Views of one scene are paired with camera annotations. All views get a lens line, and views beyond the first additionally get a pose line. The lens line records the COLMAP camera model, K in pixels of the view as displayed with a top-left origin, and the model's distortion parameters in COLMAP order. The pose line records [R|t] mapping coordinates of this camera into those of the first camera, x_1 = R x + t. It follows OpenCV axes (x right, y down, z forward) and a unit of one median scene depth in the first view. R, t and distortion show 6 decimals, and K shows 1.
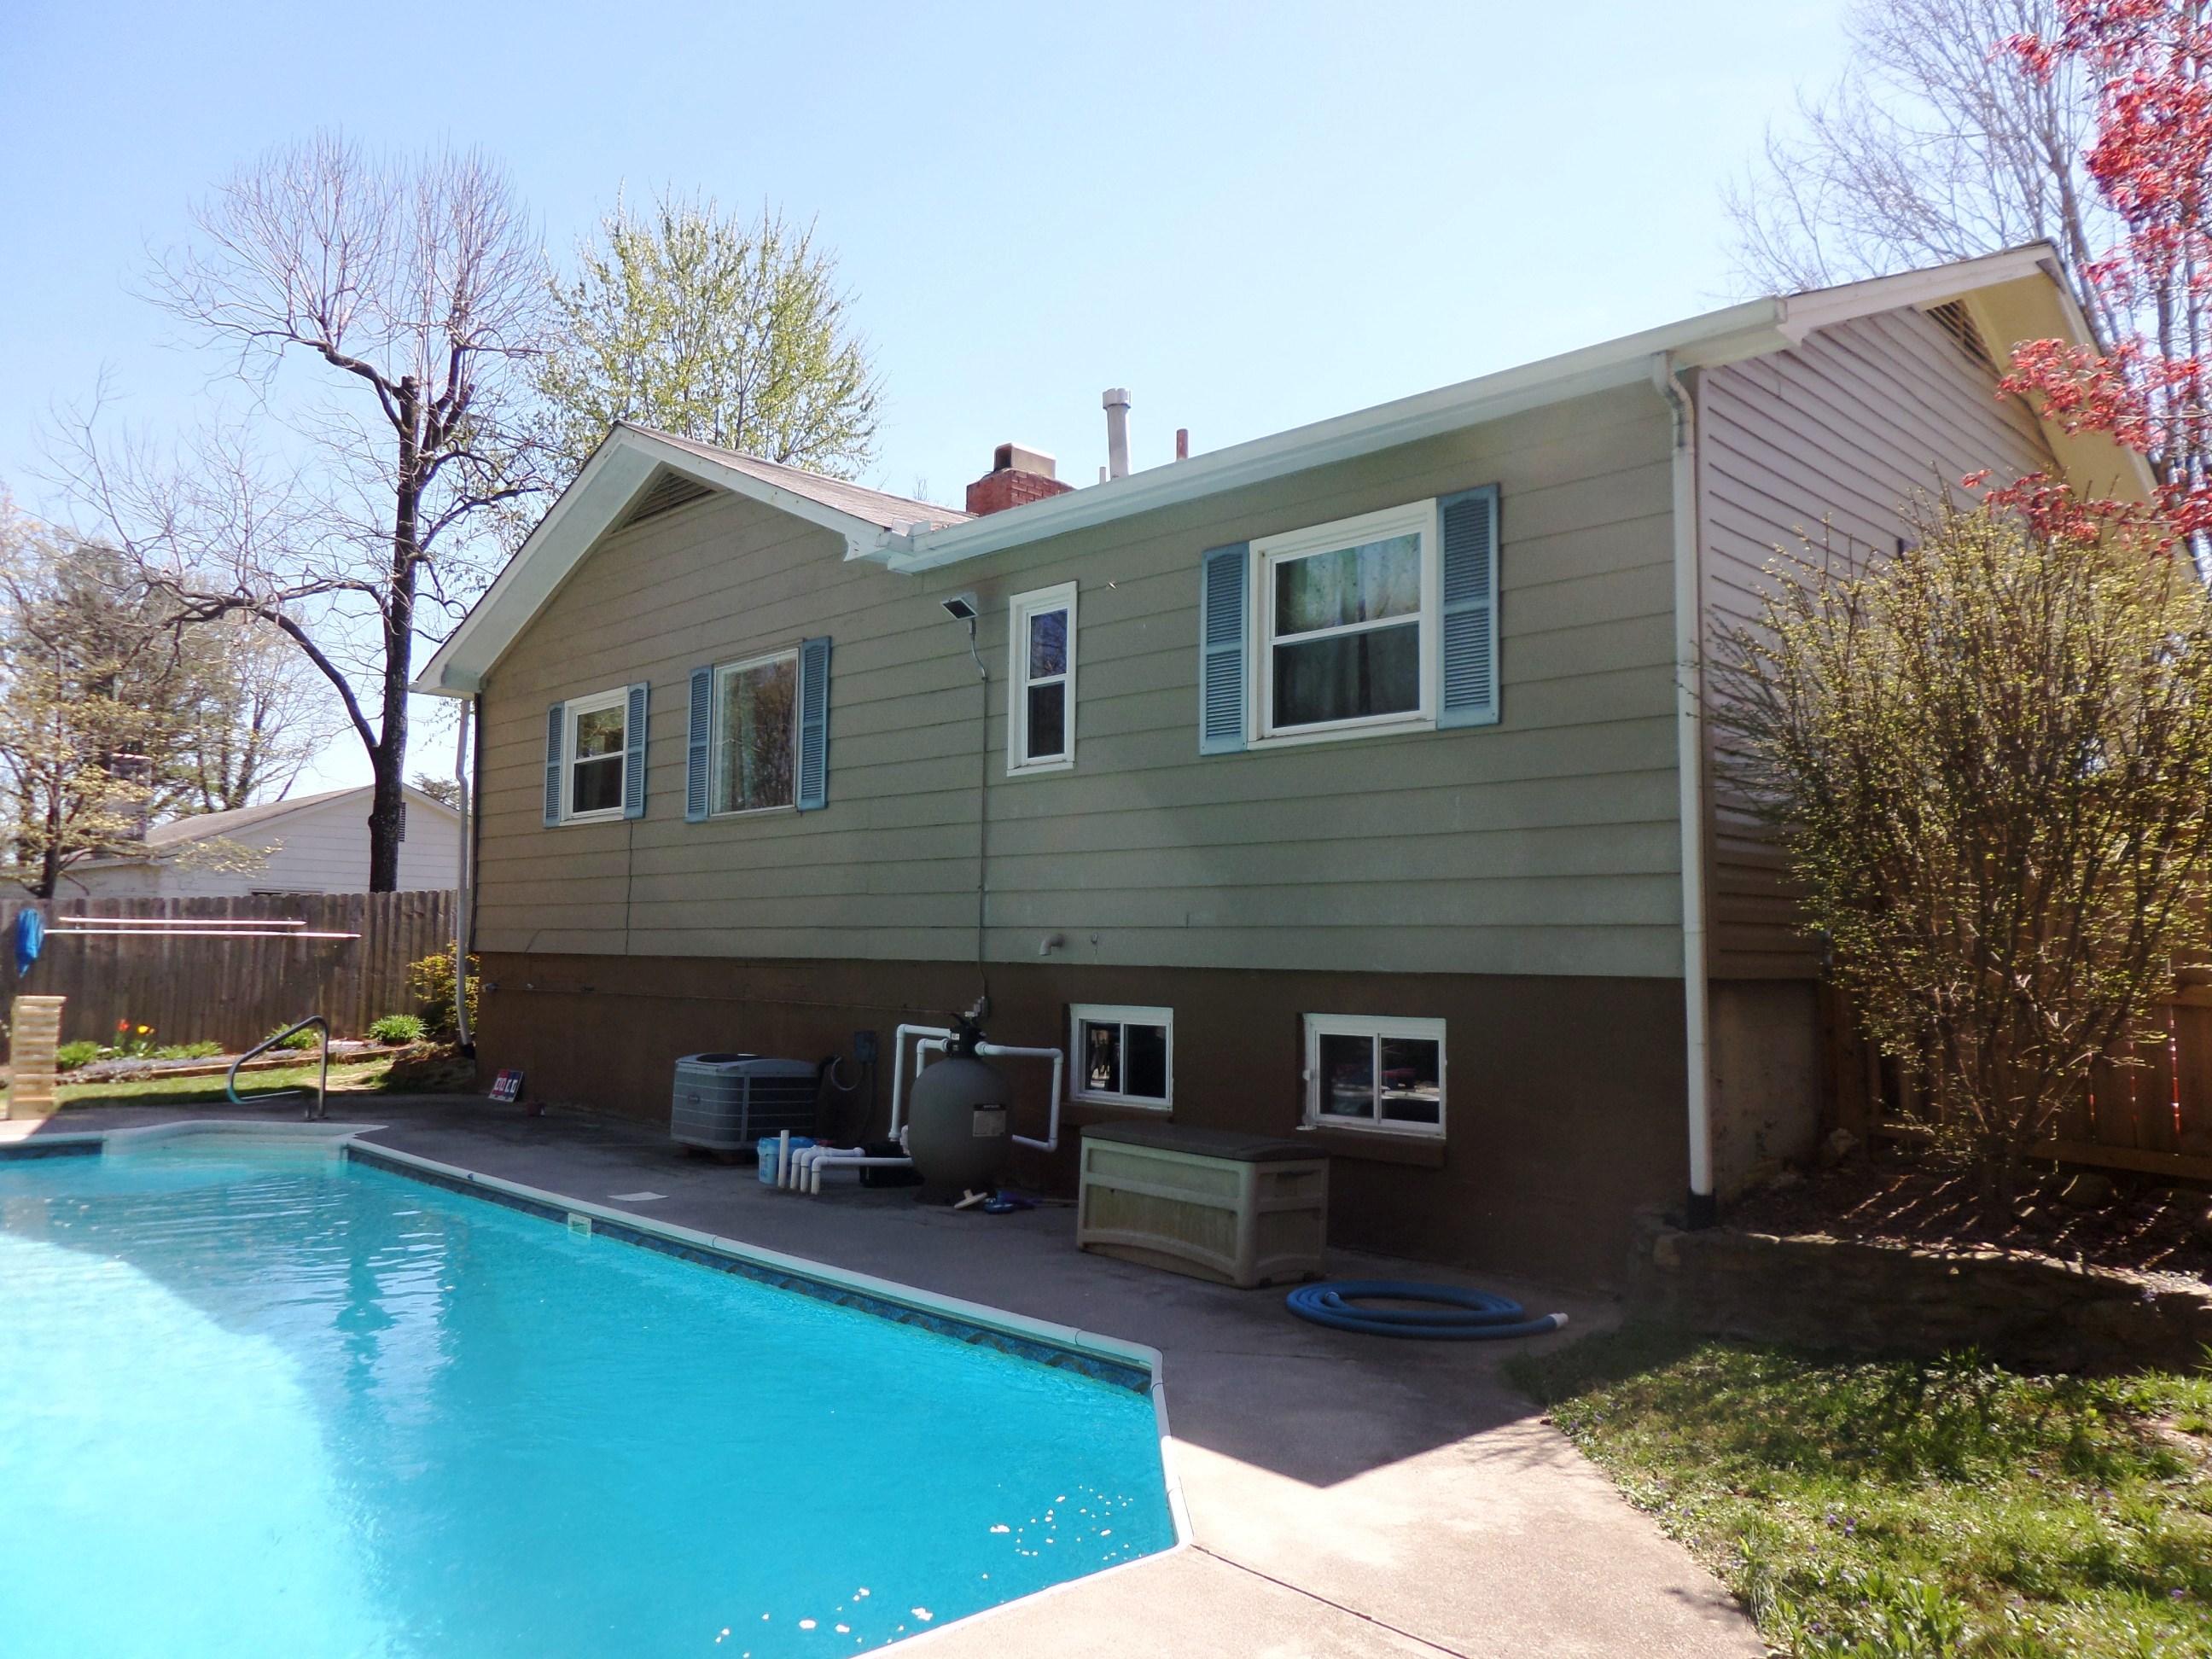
lens RADIAL K [[1559.1, 0, 1100.3], [0, 1559.1, 838.2], [0, 0, 1]] dist [-0.023996, 0.028948]
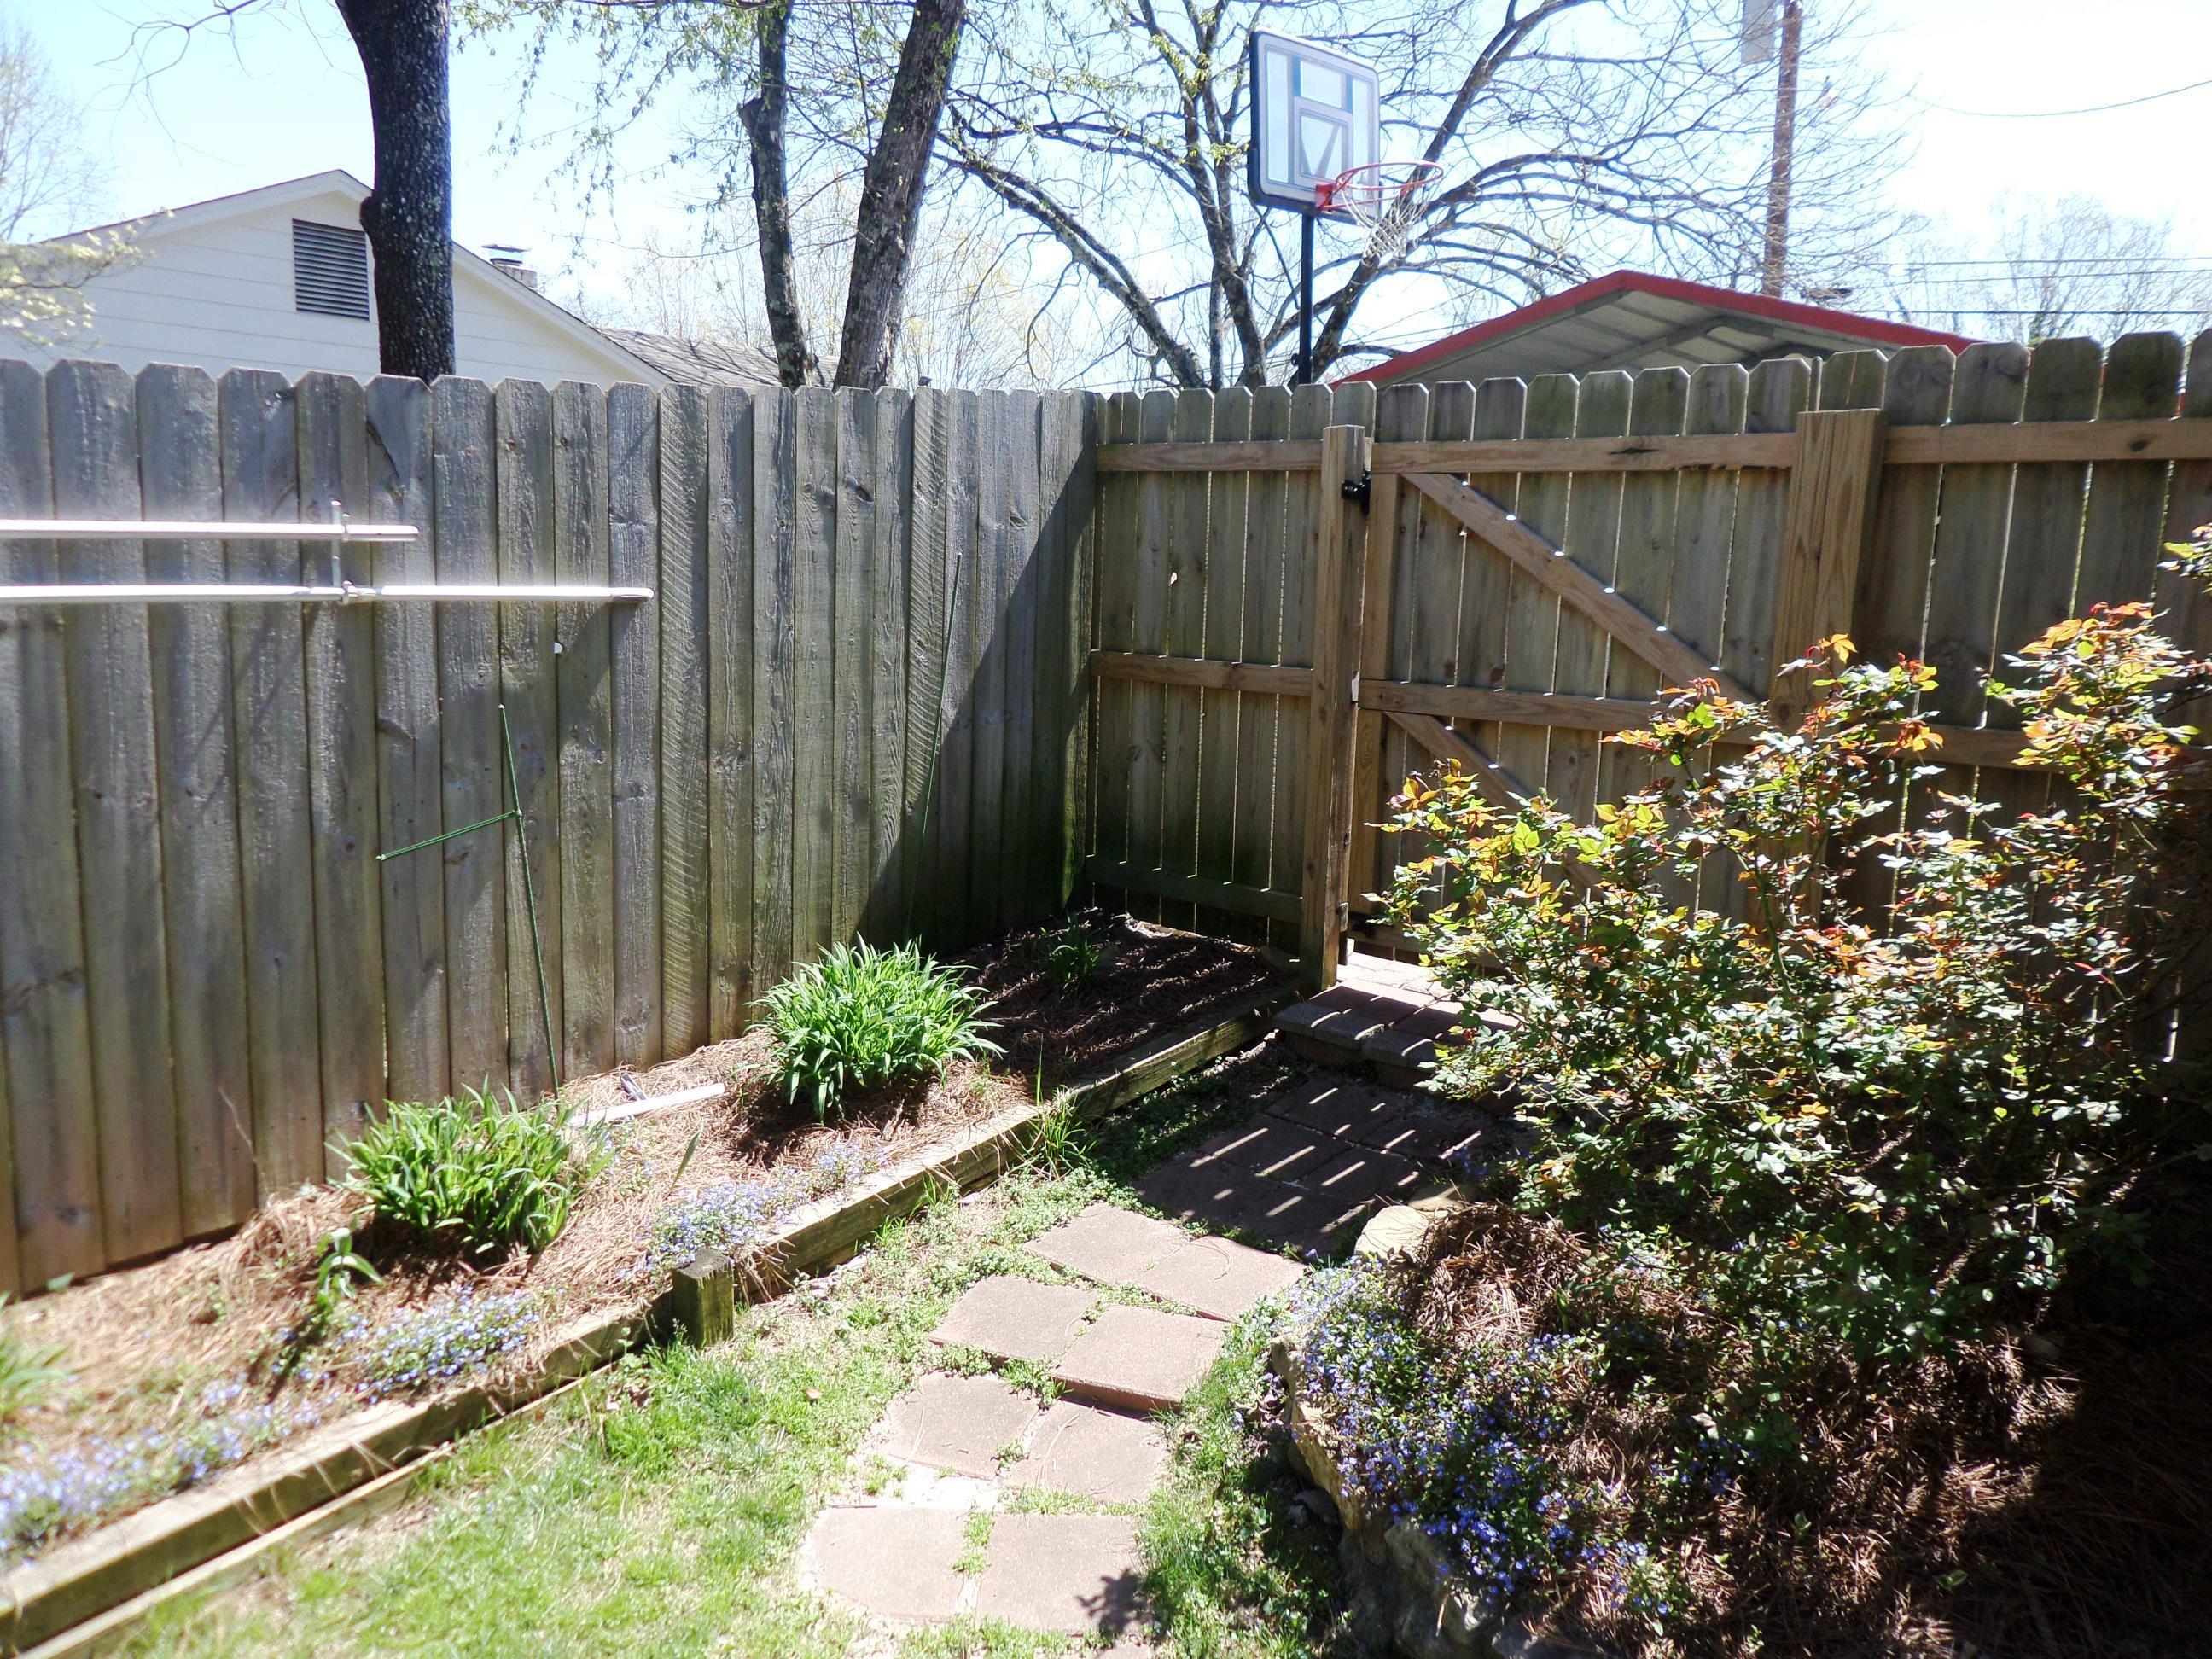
lens RADIAL K [[1559.1, 0, 1100.3], [0, 1559.1, 838.2], [0, 0, 1]] dist [-0.023996, 0.028948]
pose [[0.995627, 0.005464, 0.093257, -0.785733], [-0.029804, 0.964697, 0.261672, 0.068631], [-0.088535, -0.263307, 0.960641, 1.409583]]
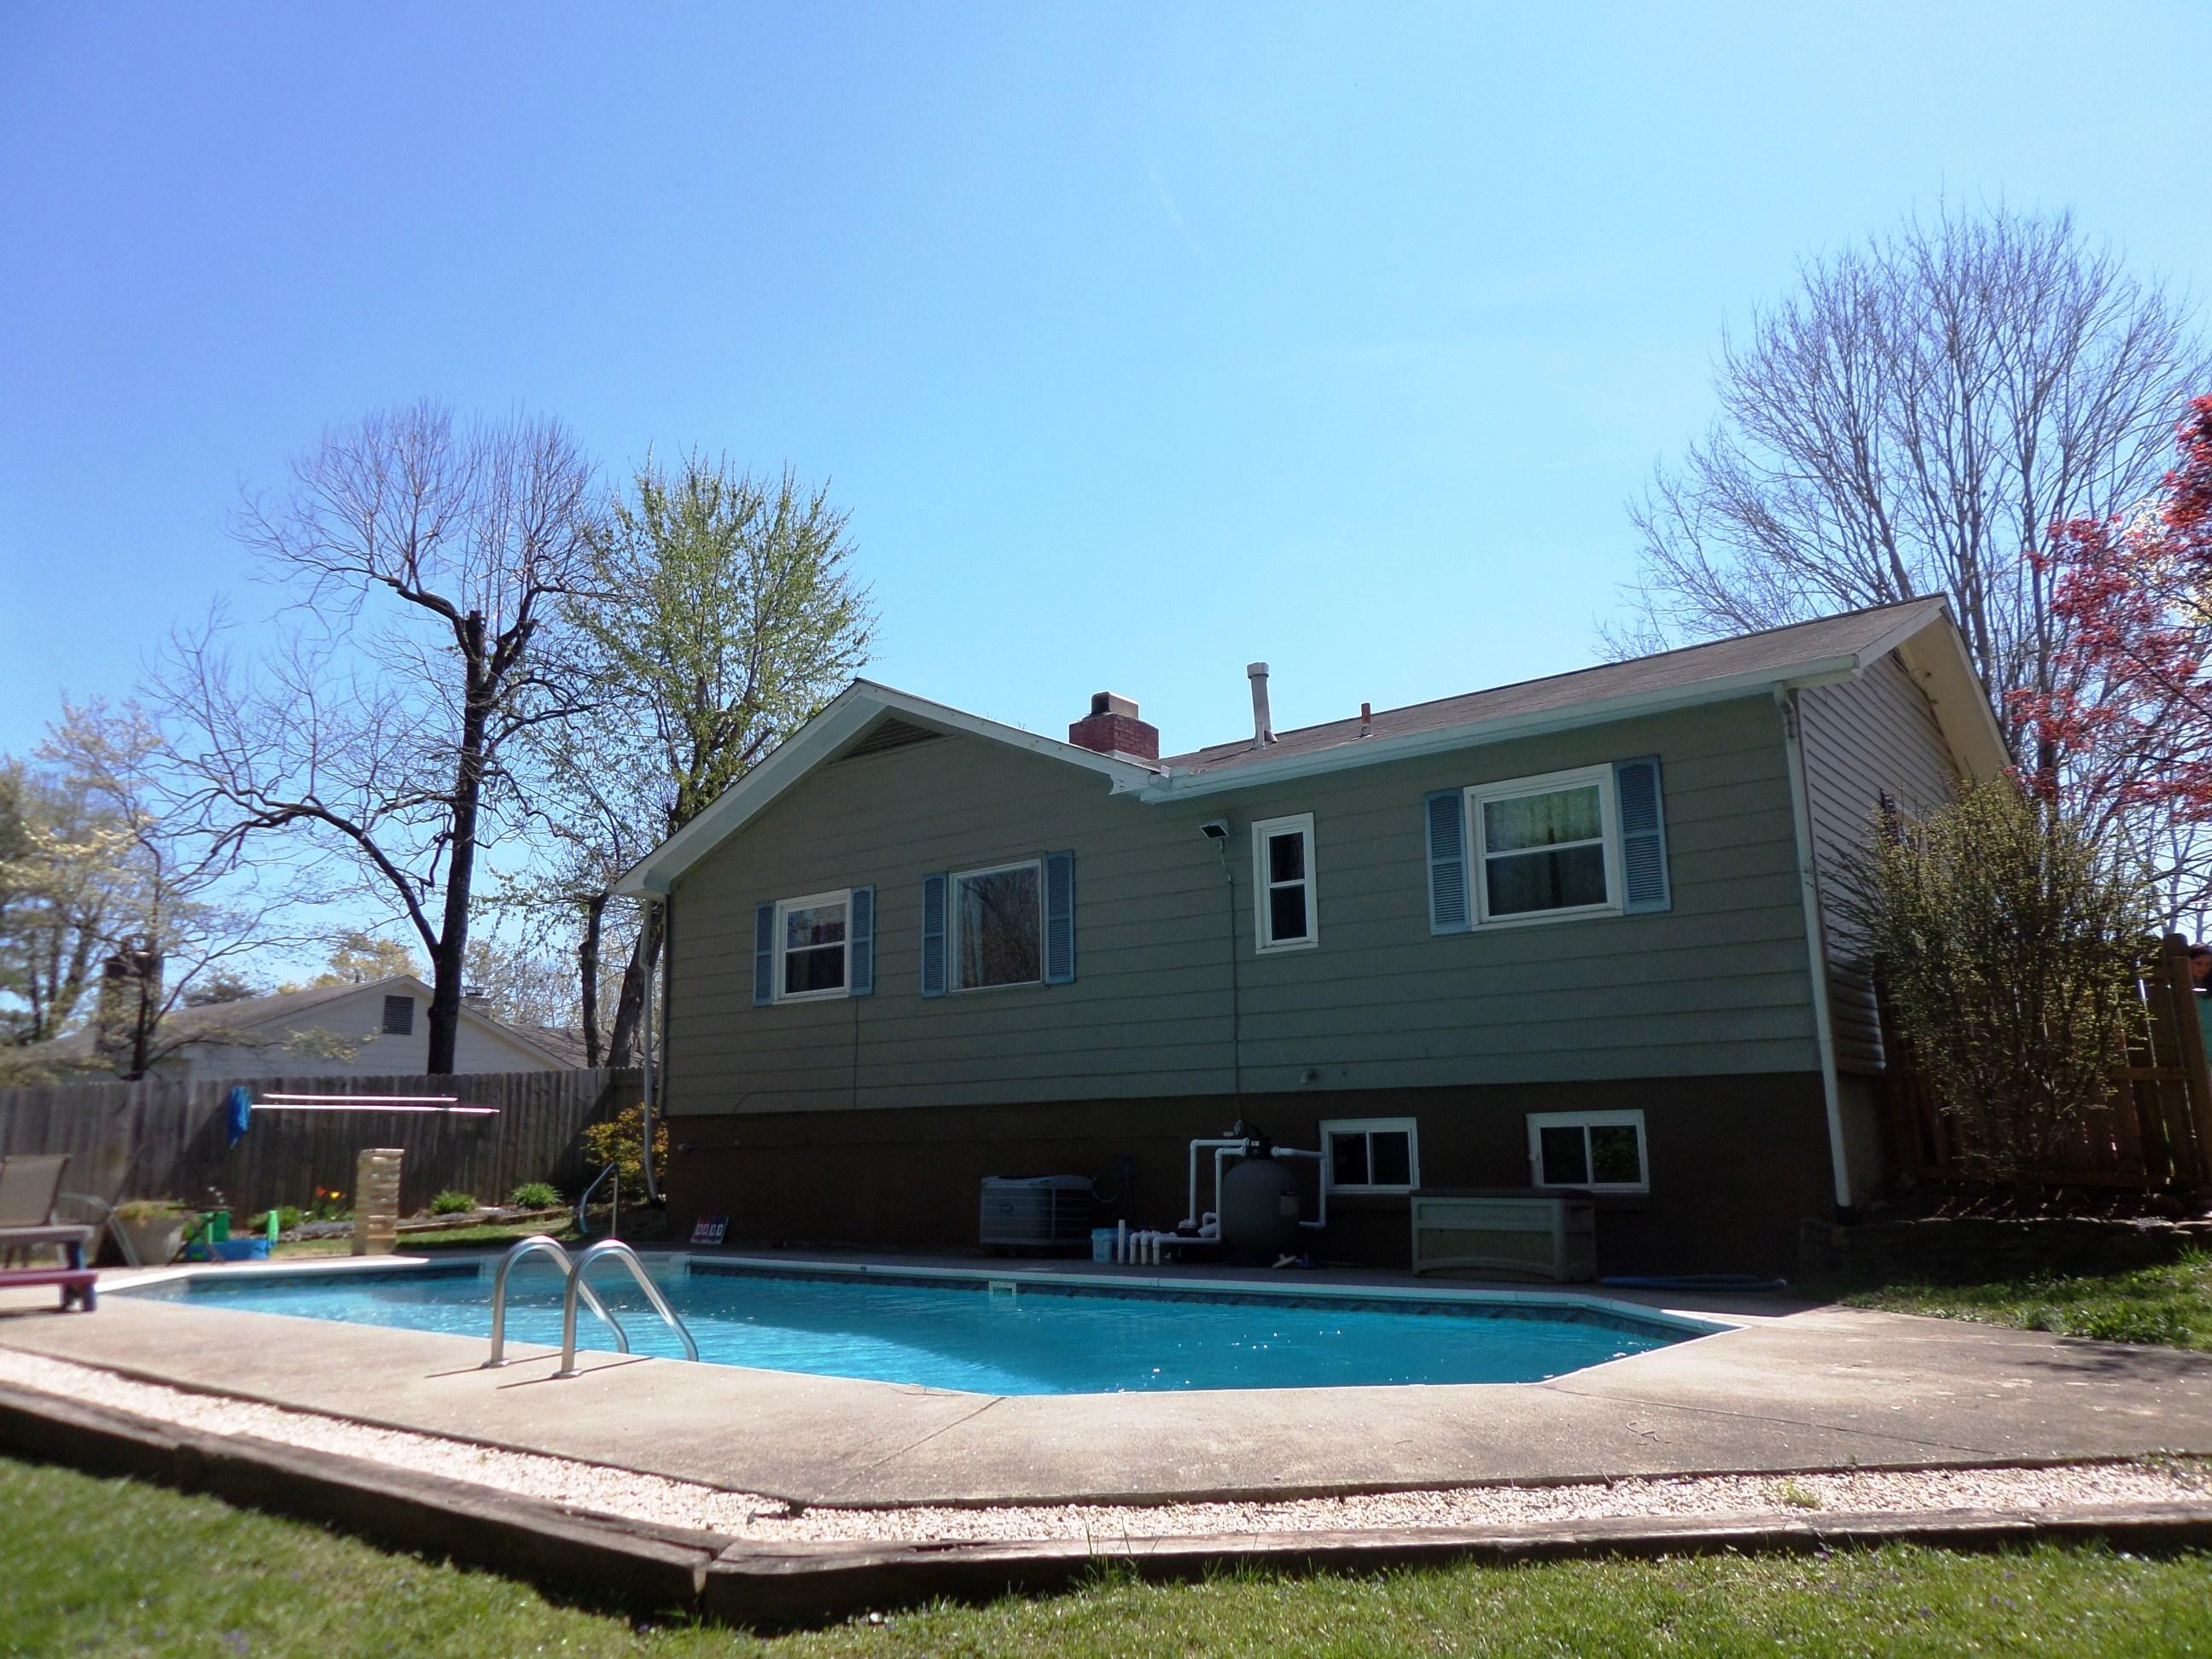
lens RADIAL K [[1544.8, 0, 1106.0], [0, 1544.8, 829.5], [0, 0, 1]] dist [-0.034335, 0.041956]
pose [[0.991489, 0.004394, 0.130114, -0.342093], [0.013233, 0.990853, -0.134299, 0.029558], [-0.129514, 0.134878, 0.982361, -0.296213]]
